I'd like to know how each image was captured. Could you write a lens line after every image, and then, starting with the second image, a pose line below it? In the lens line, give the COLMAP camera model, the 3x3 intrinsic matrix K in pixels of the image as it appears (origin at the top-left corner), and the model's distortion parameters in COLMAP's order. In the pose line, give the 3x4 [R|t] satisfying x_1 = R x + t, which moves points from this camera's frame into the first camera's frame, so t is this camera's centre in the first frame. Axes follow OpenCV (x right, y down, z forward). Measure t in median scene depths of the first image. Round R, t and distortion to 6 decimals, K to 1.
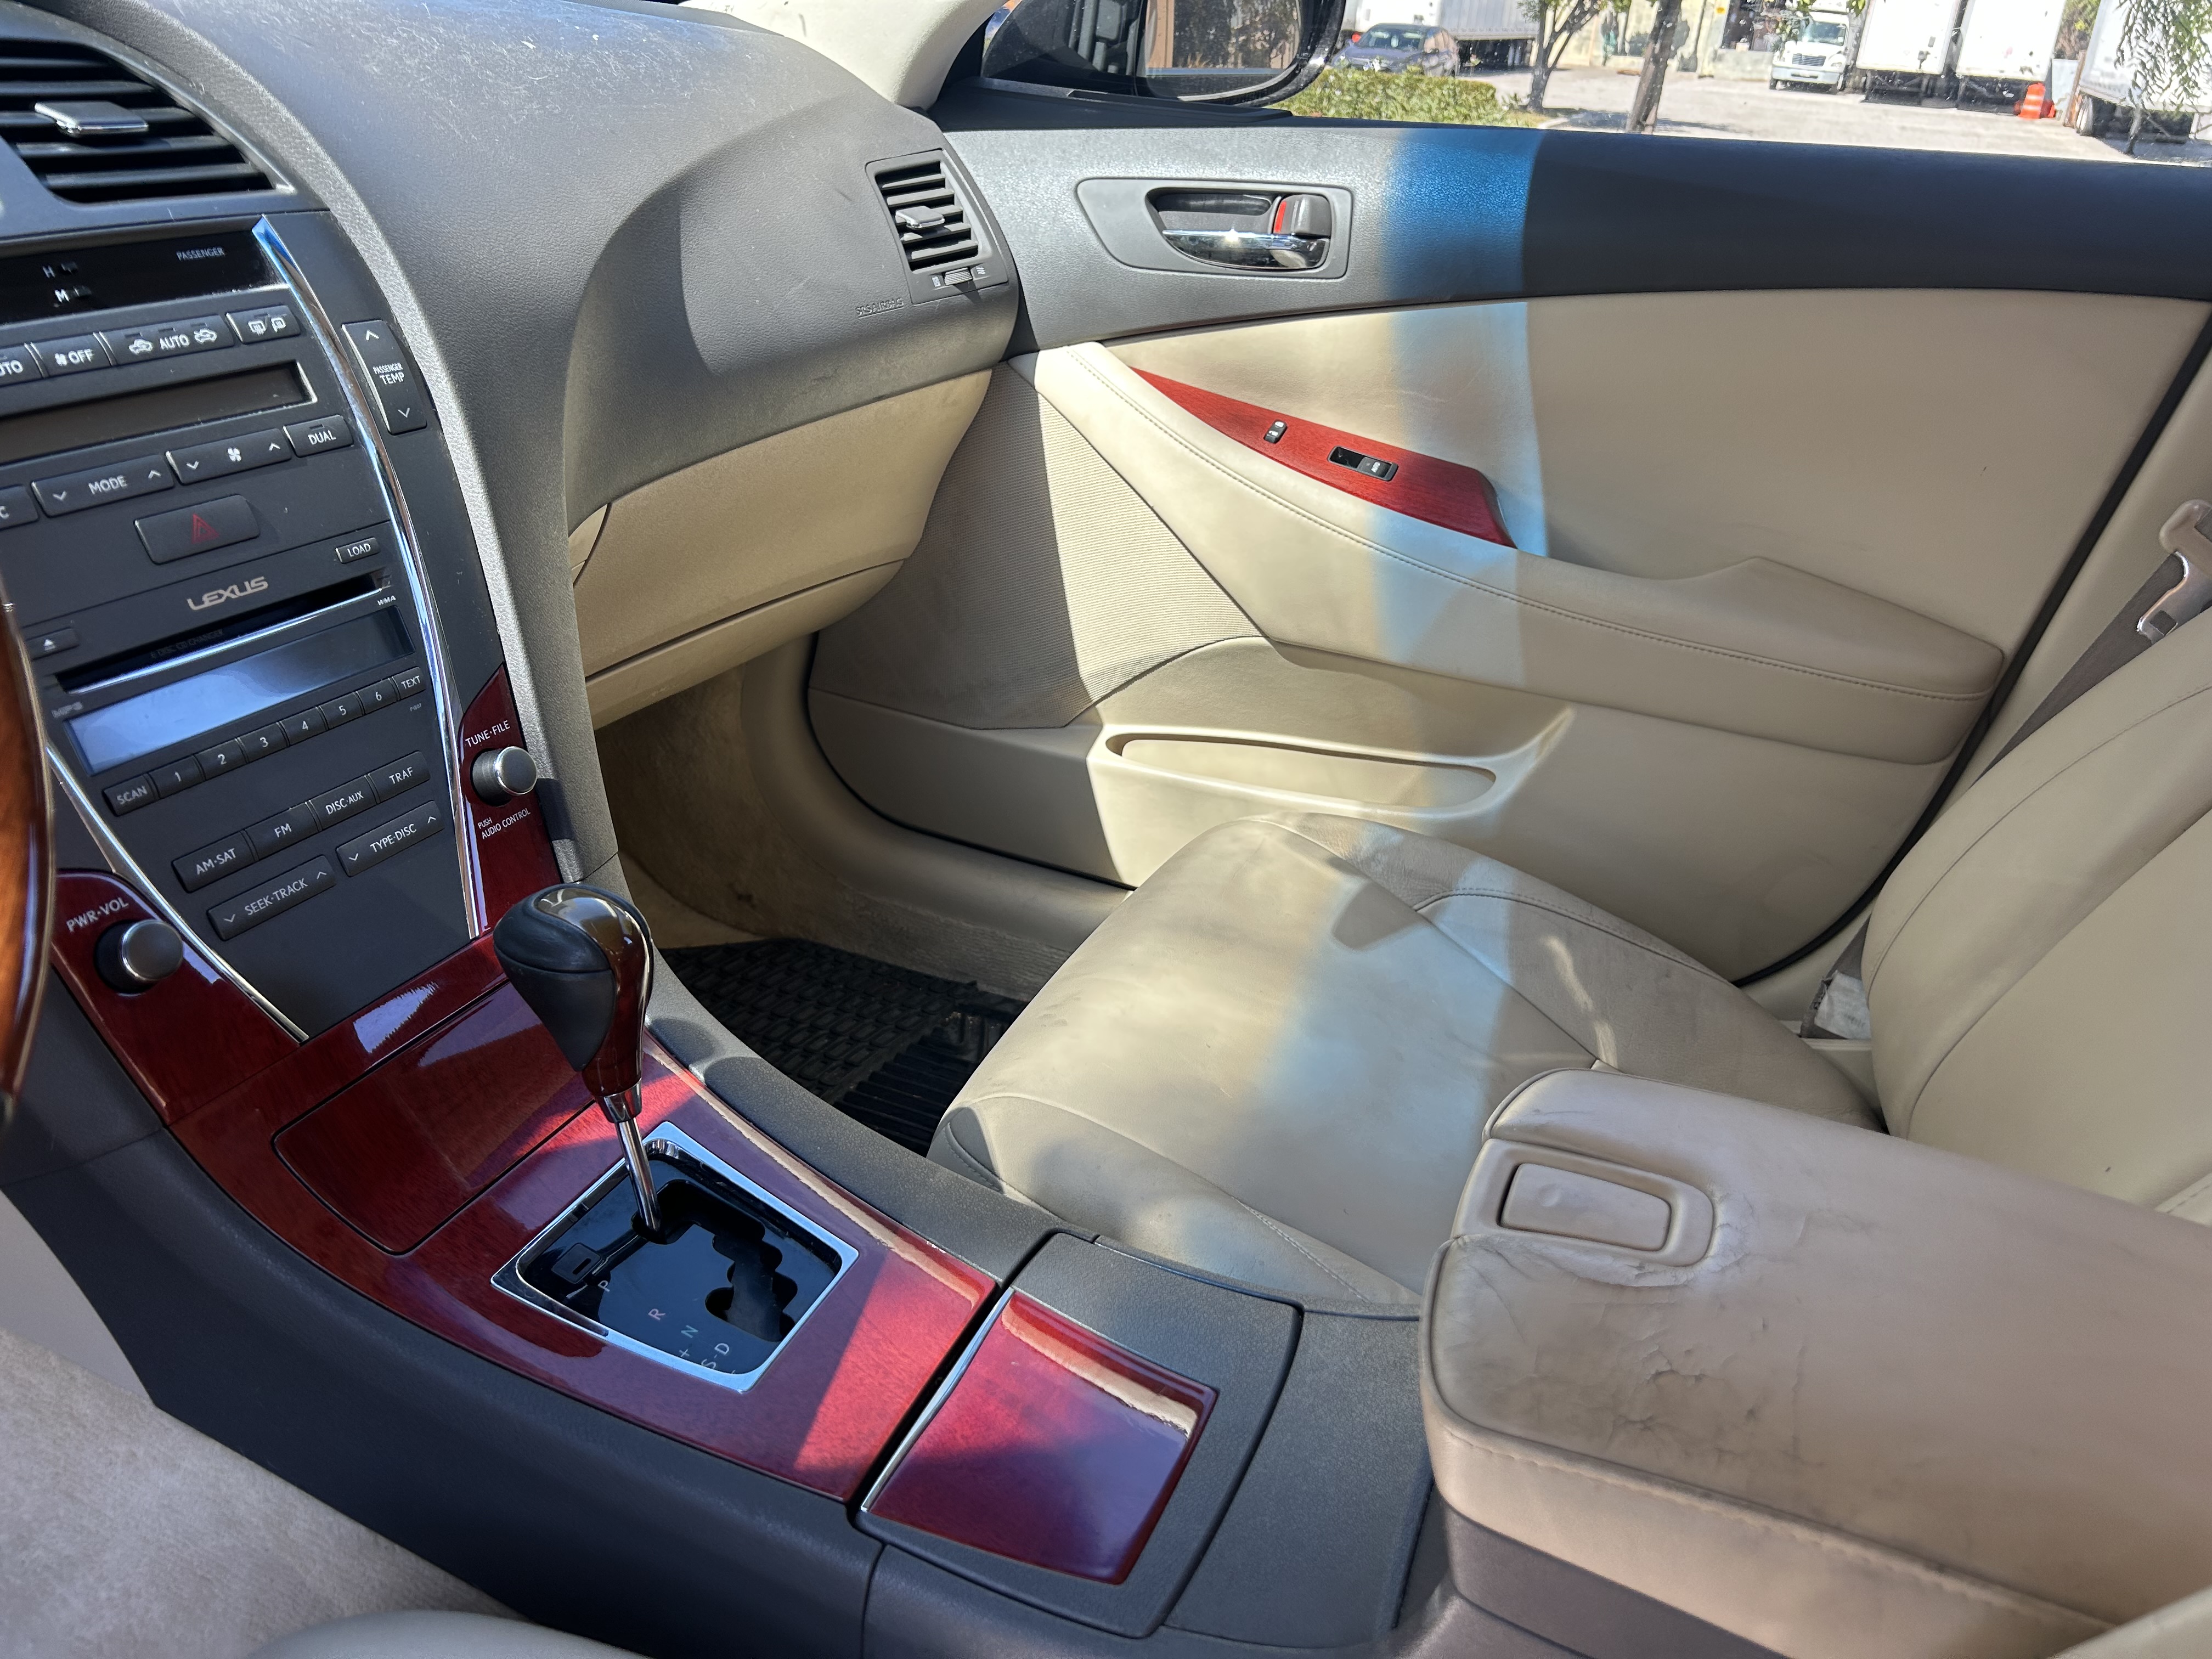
lens RADIAL K [[1652.2, 0, 1106.0], [0, 1652.2, 829.5], [0, 0, 1]] dist [-0.001563, 0.001239]
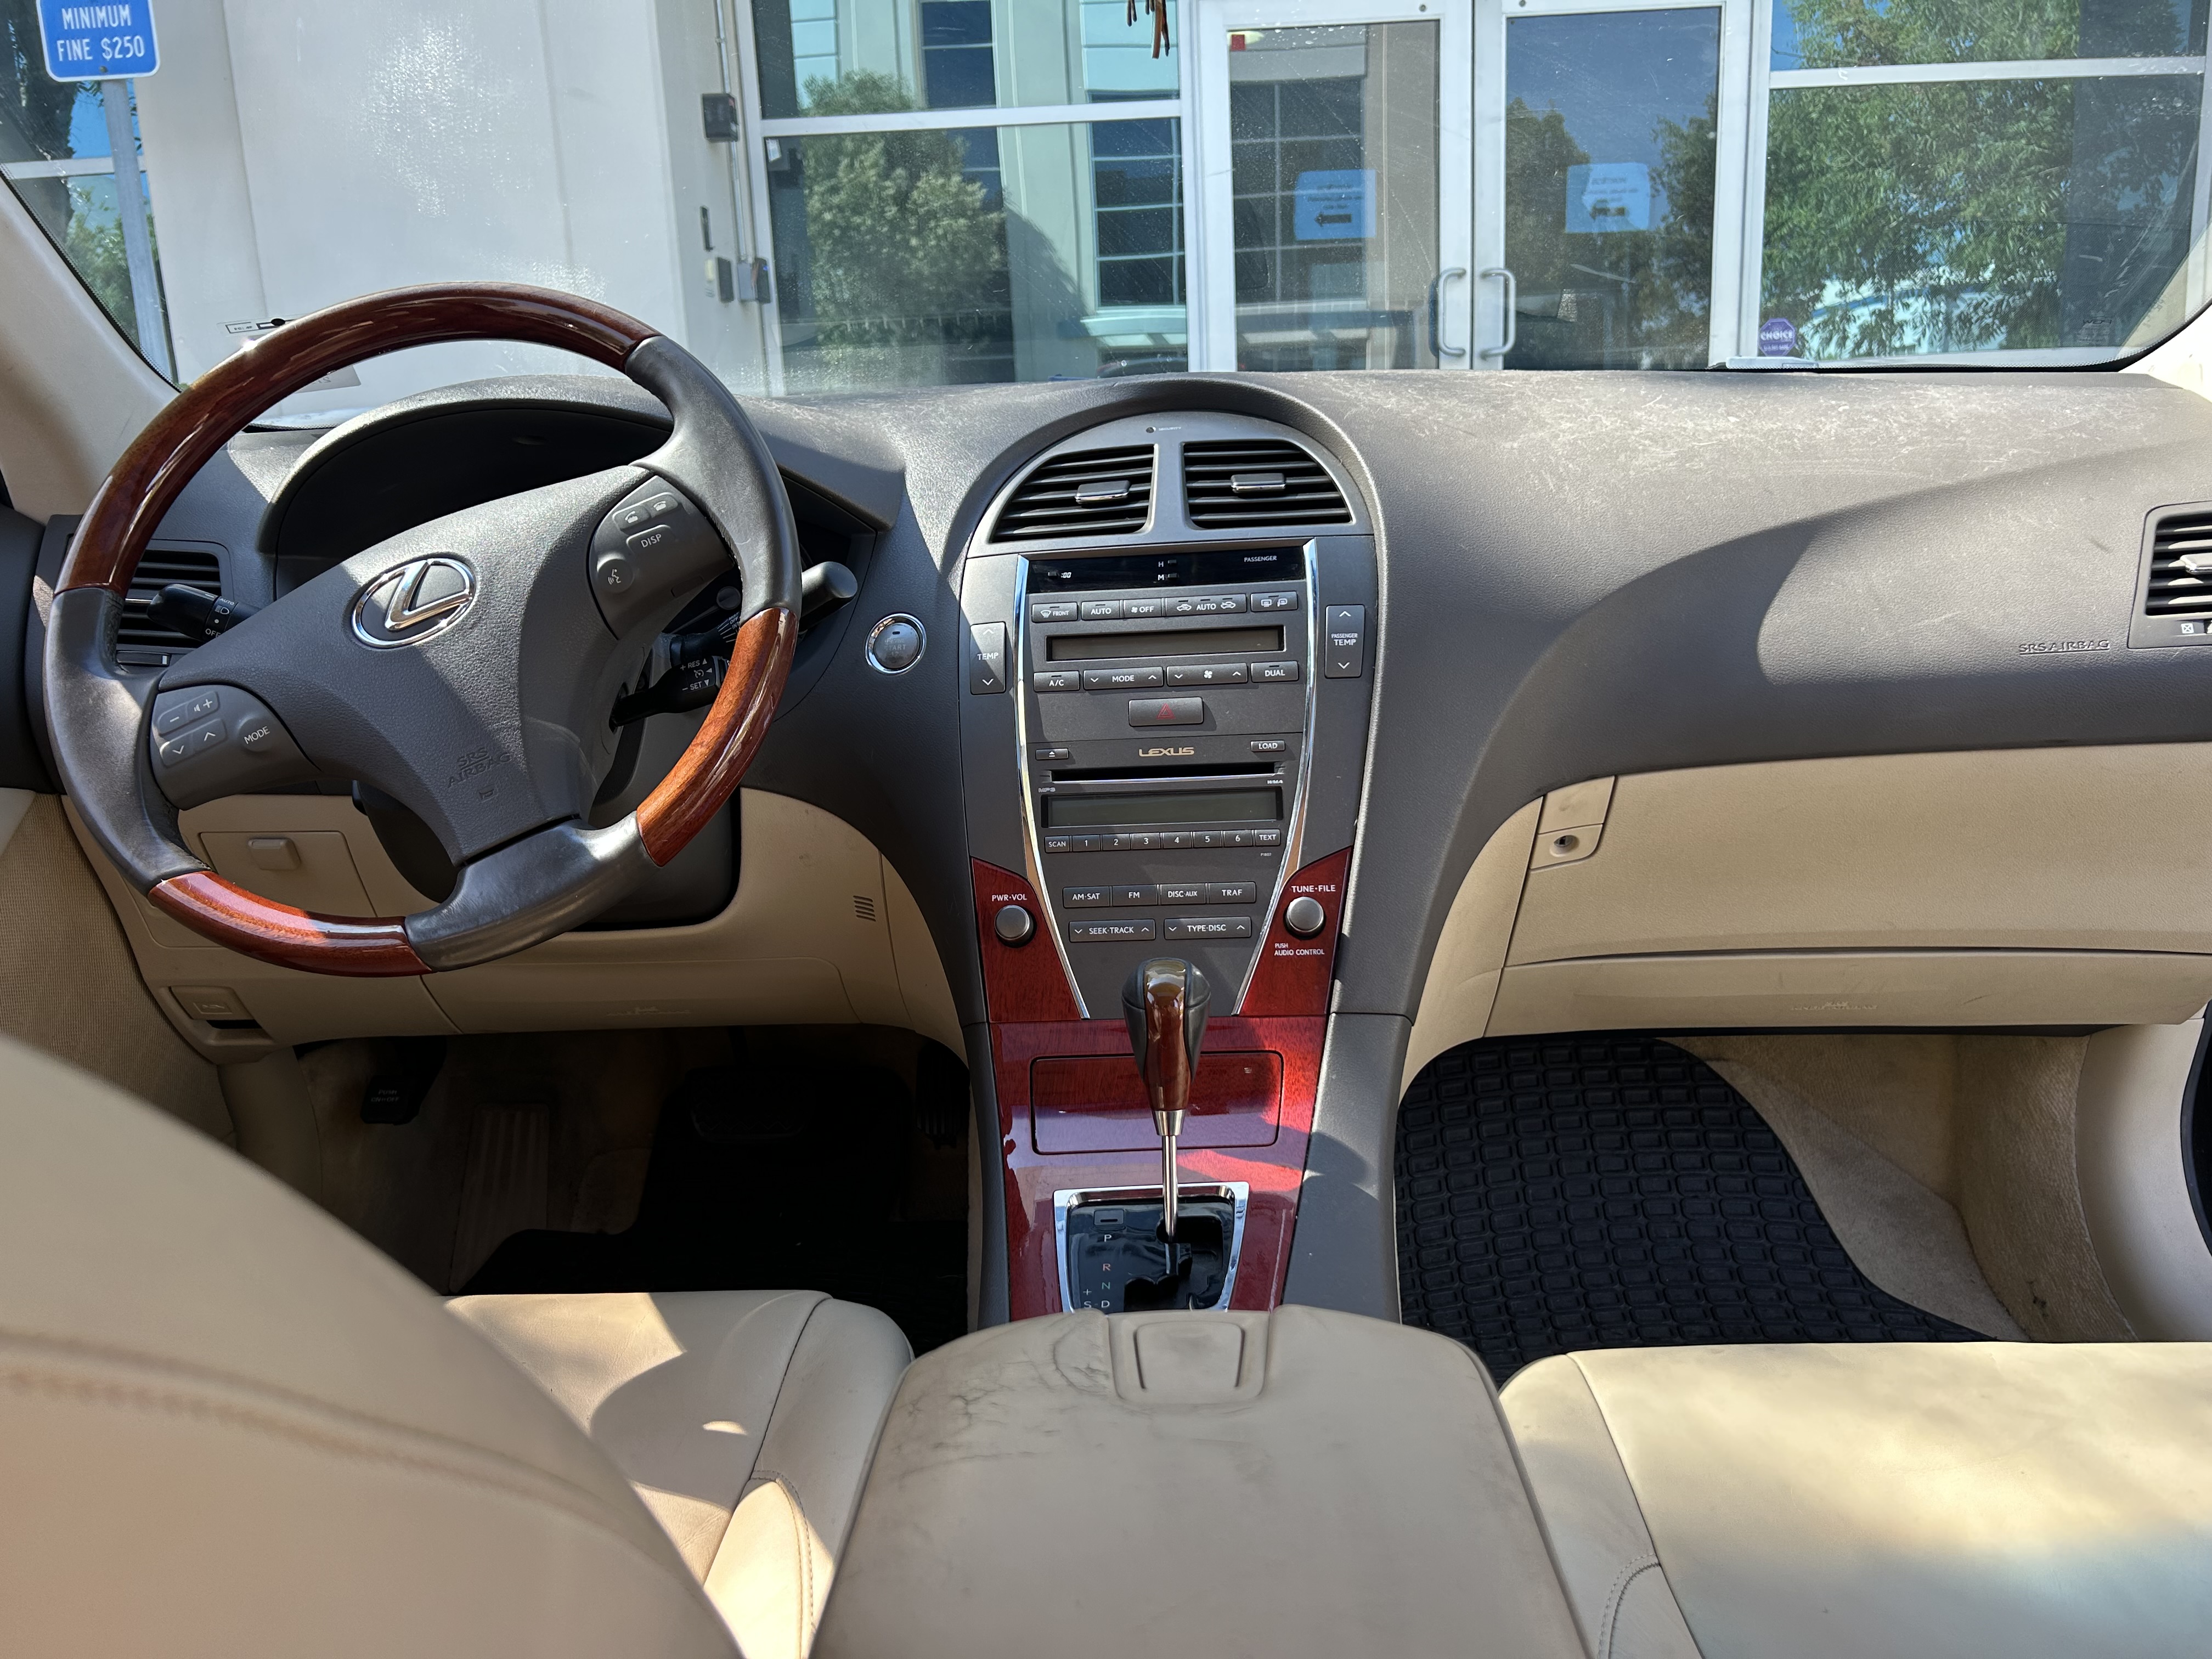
lens RADIAL K [[1694.3, 0, 1106.0], [0, 1694.3, 829.5], [0, 0, 1]] dist [0.168176, -0.393774]
pose [[0.386810, 0.136166, -0.912051, 0.924632], [-0.349088, 0.937054, -0.008153, -0.034522], [0.853531, 0.321540, 0.409997, 0.270906]]
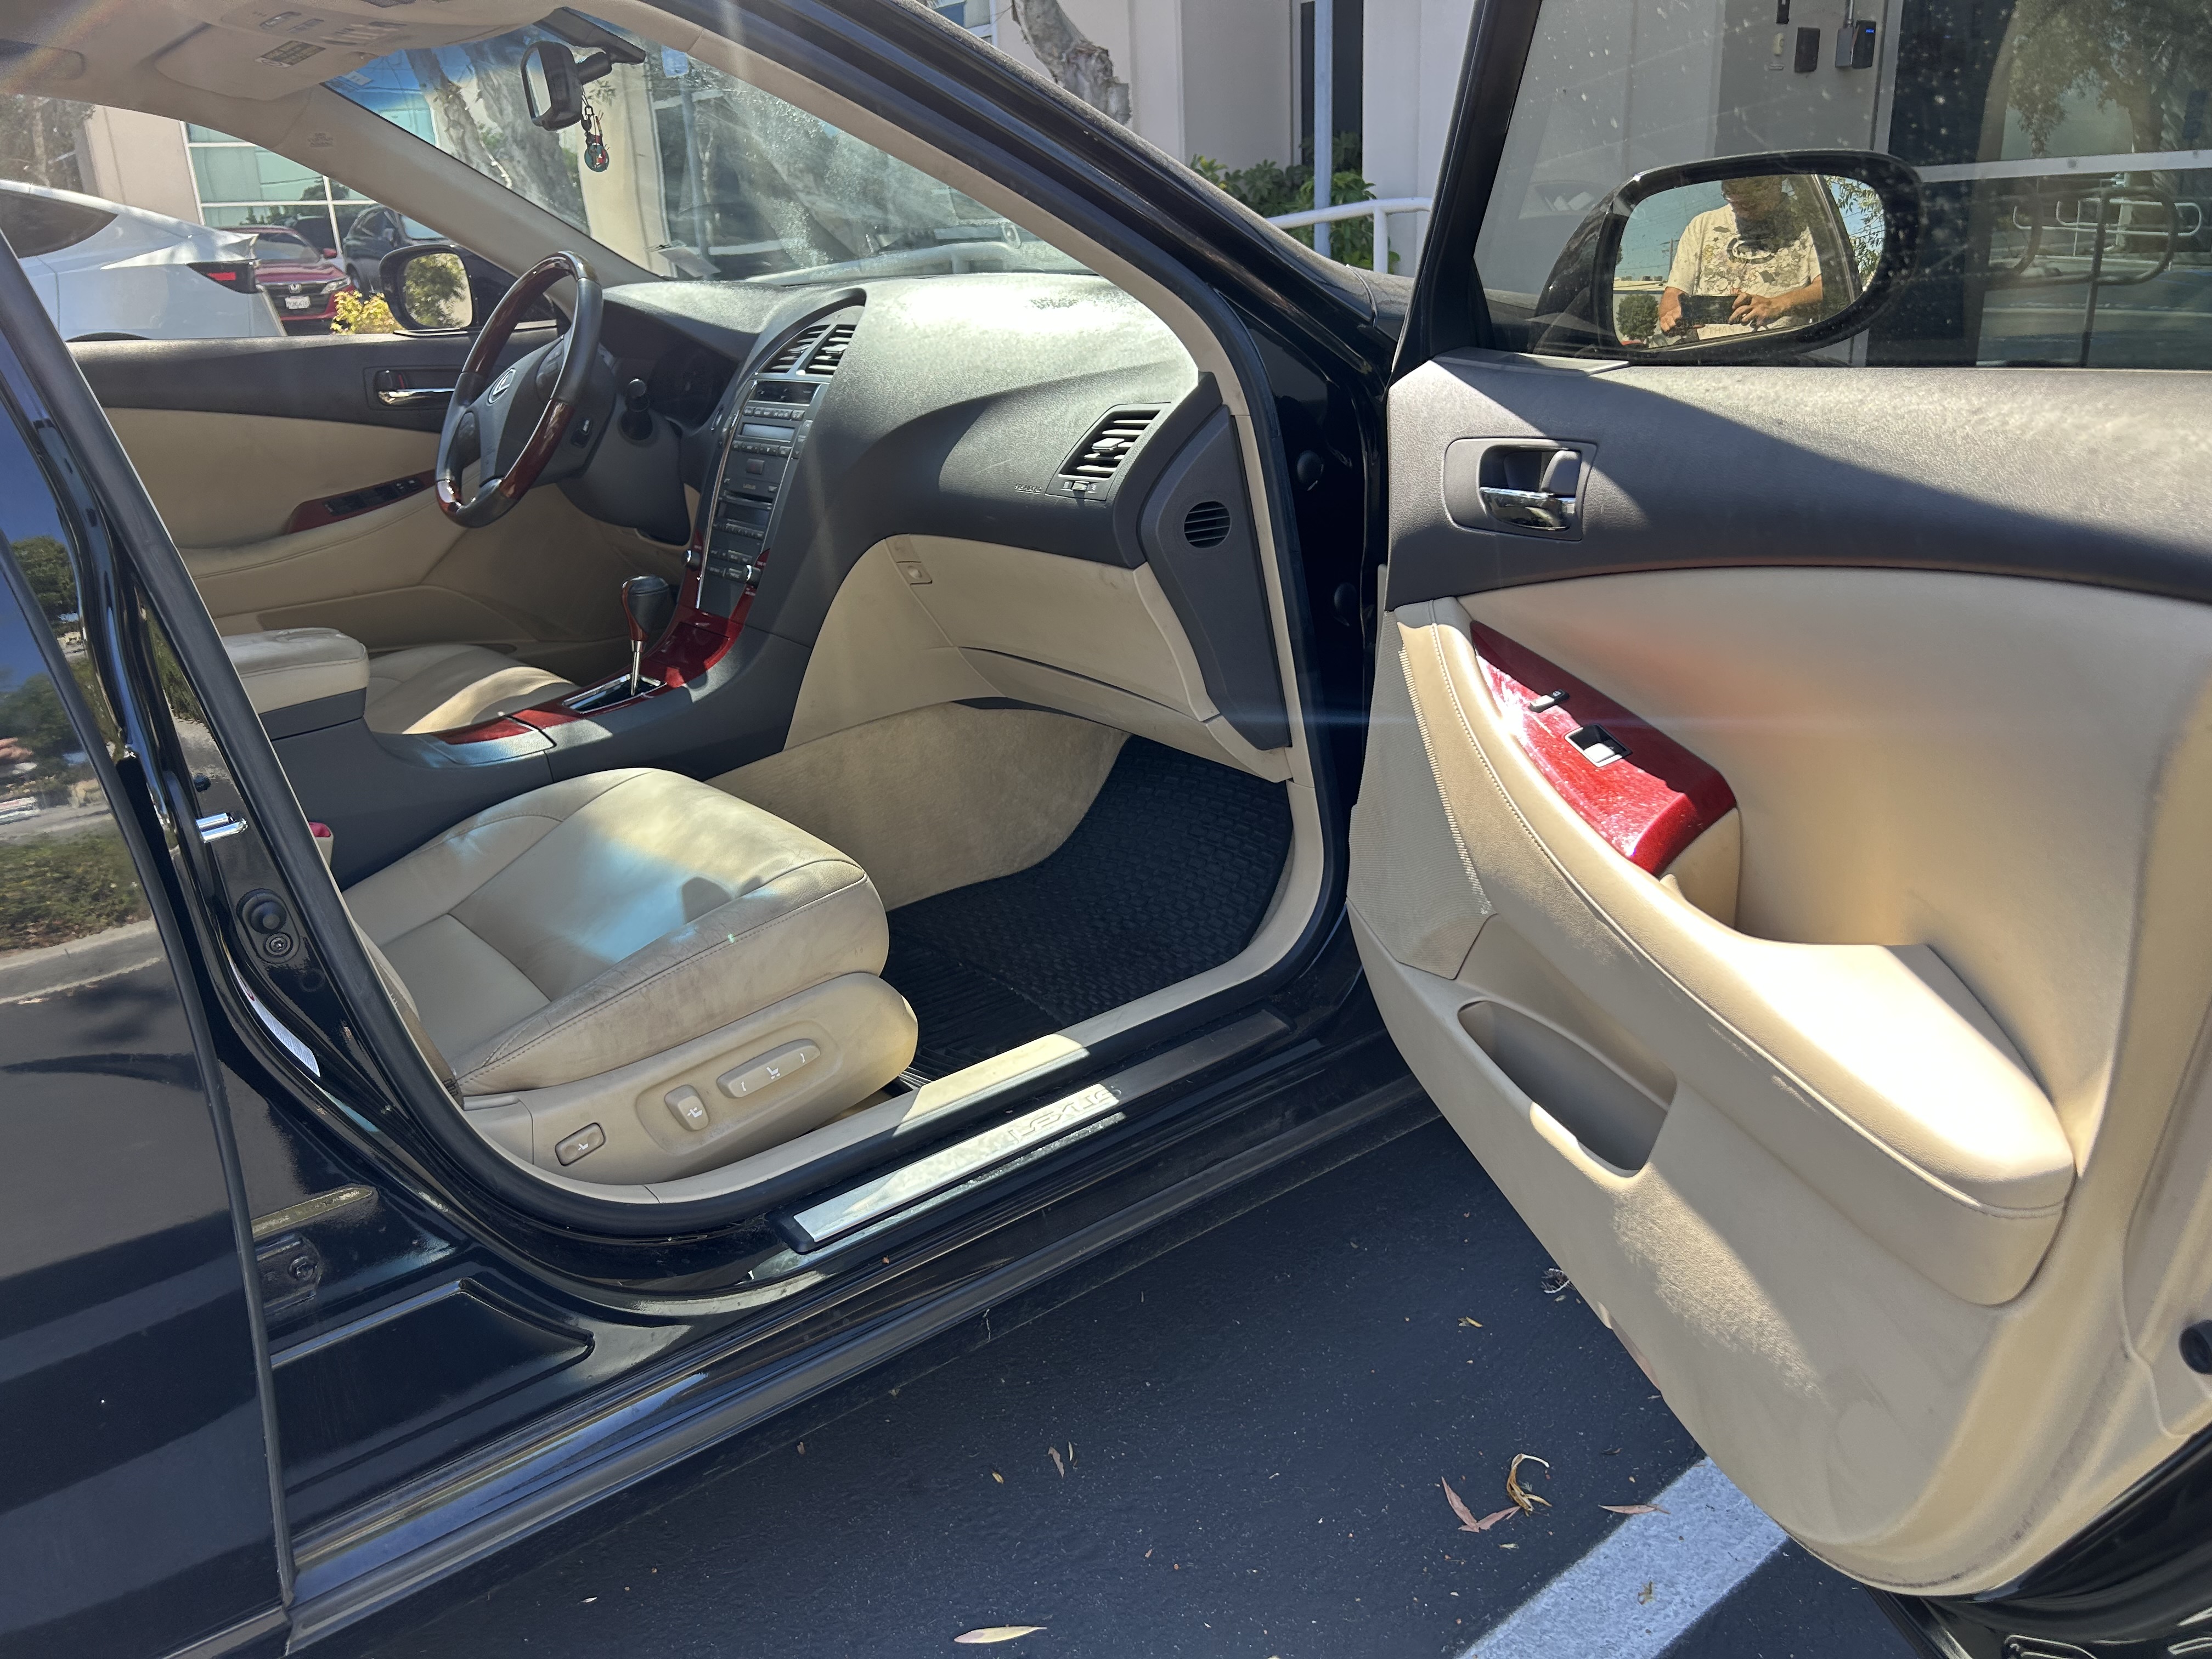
lens RADIAL K [[1694.3, 0, 1106.0], [0, 1694.3, 829.5], [0, 0, 1]] dist [0.168176, -0.393774]
pose [[-0.478056, 0.264682, -0.837500, 2.096563], [-0.355226, 0.813791, 0.459956, -1.350046], [0.803292, 0.517386, -0.295016, 2.792908]]
